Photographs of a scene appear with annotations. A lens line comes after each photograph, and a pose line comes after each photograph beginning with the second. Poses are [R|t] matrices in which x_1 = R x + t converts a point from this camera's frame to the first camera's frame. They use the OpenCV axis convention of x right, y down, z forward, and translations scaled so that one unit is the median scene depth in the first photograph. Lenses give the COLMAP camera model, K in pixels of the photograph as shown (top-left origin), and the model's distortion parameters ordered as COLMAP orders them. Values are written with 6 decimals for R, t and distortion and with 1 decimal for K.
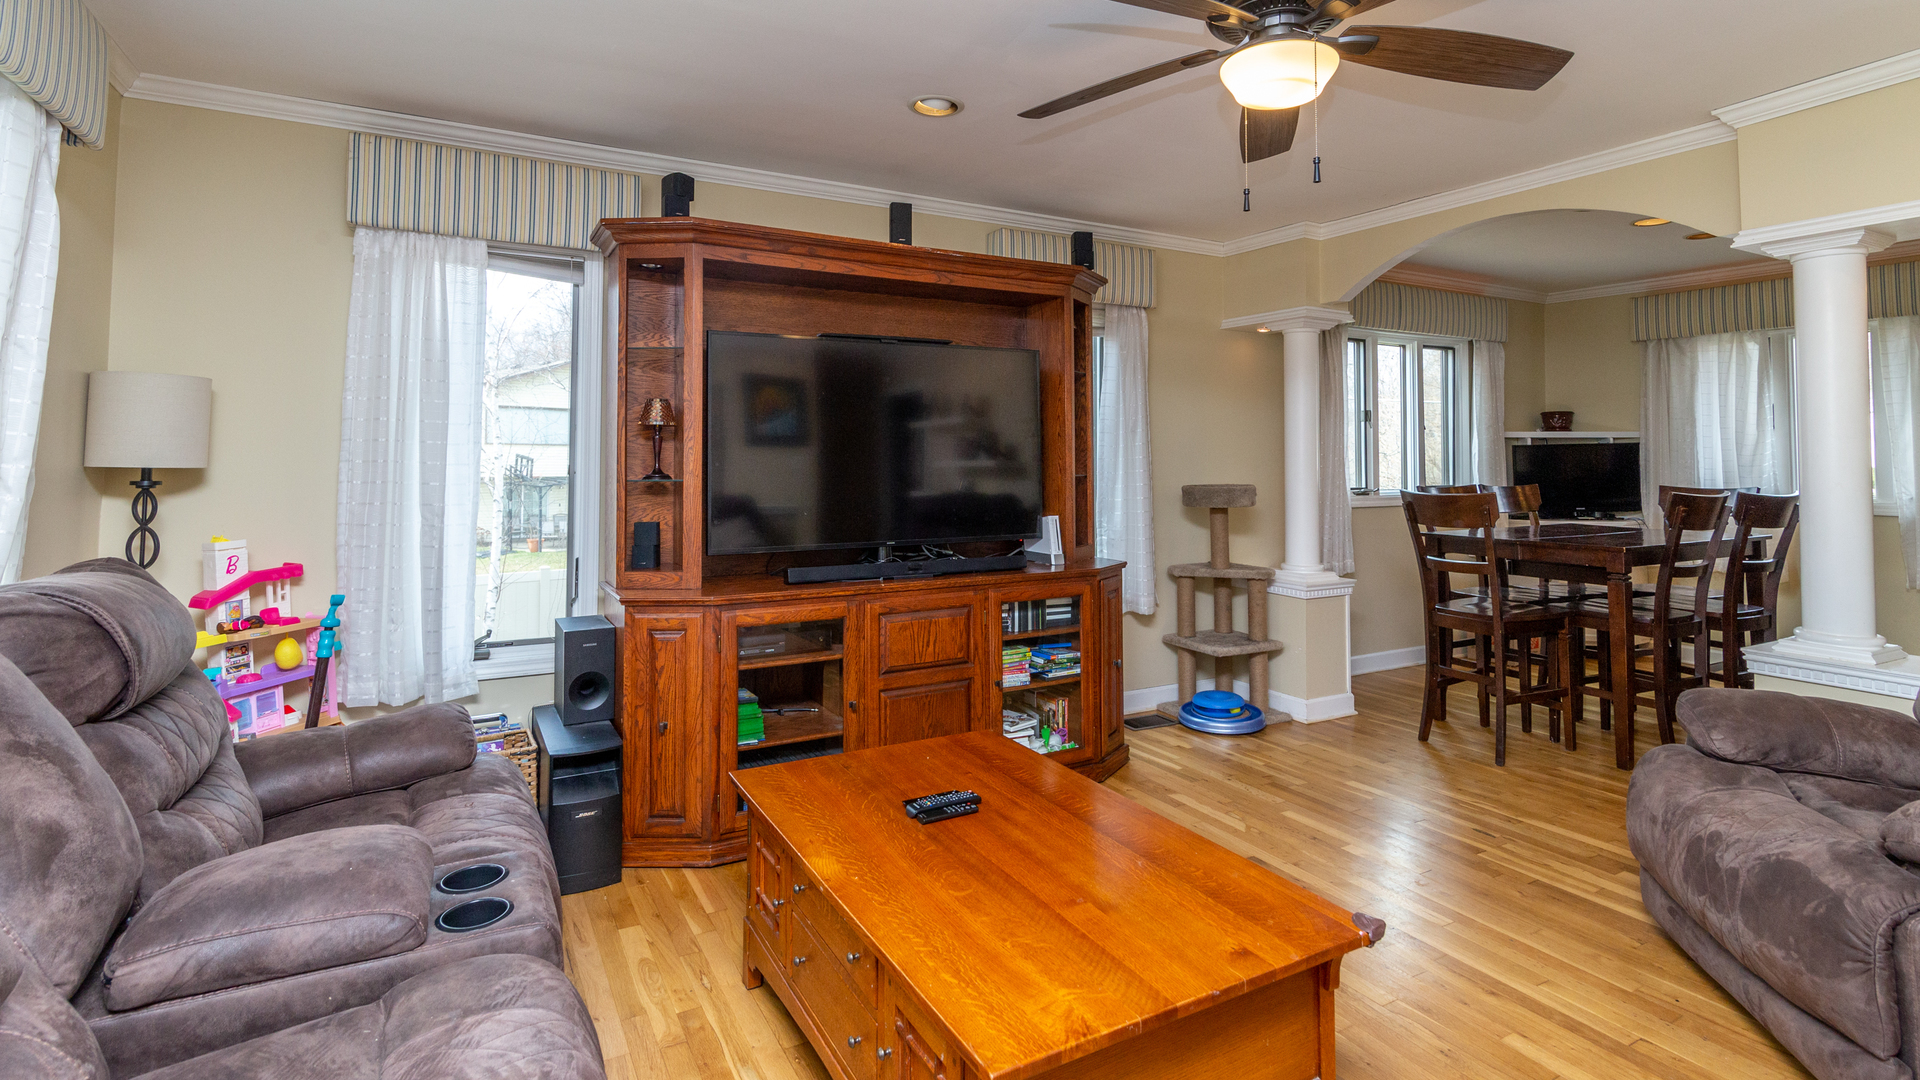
lens RADIAL K [[910.9, 0, 994.7], [0, 910.9, 431.9], [0, 0, 1]] dist [-0.001920, -0.000174]
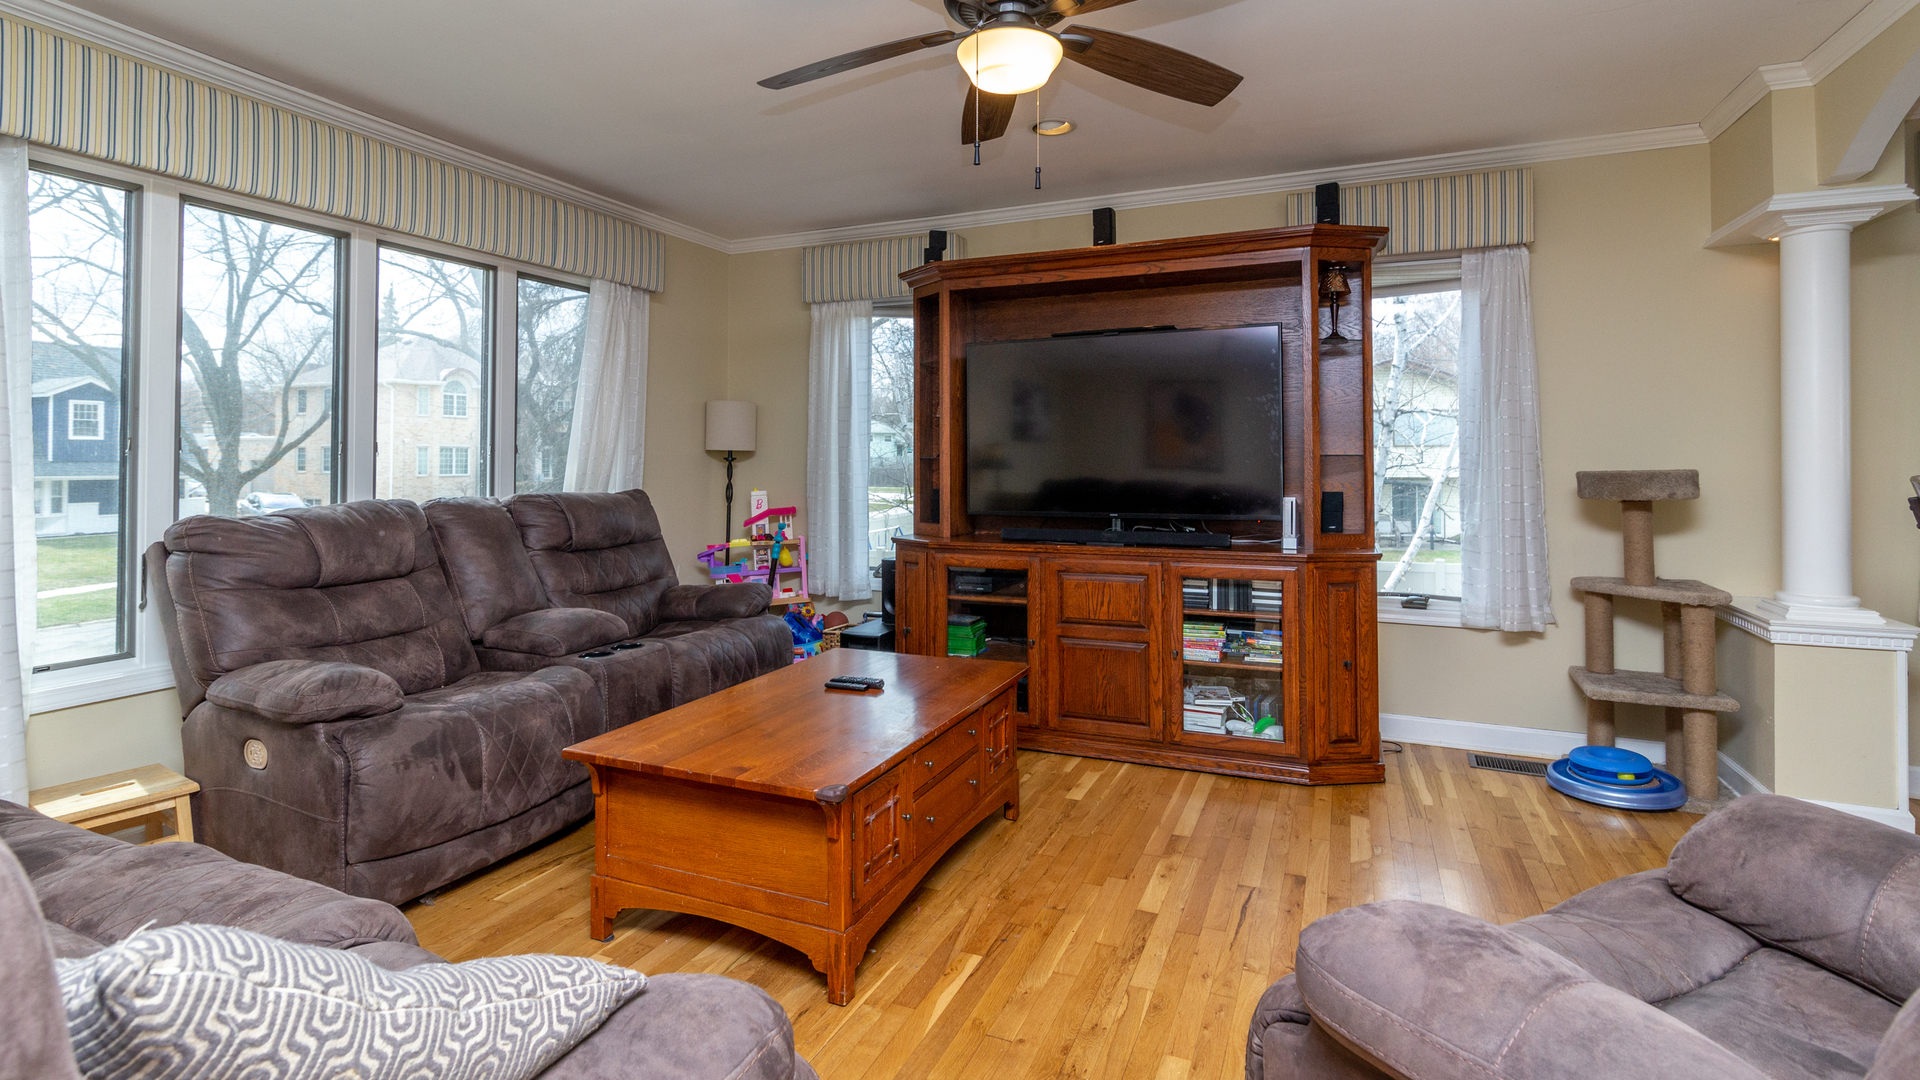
lens RADIAL K [[910.9, 0, 994.7], [0, 910.9, 431.9], [0, 0, 1]] dist [-0.001920, -0.000174]
pose [[0.616651, -0.024310, -0.786861, 0.684679], [0.027923, 0.999570, -0.008999, 0.028137], [0.786741, -0.016423, 0.617064, 0.202944]]
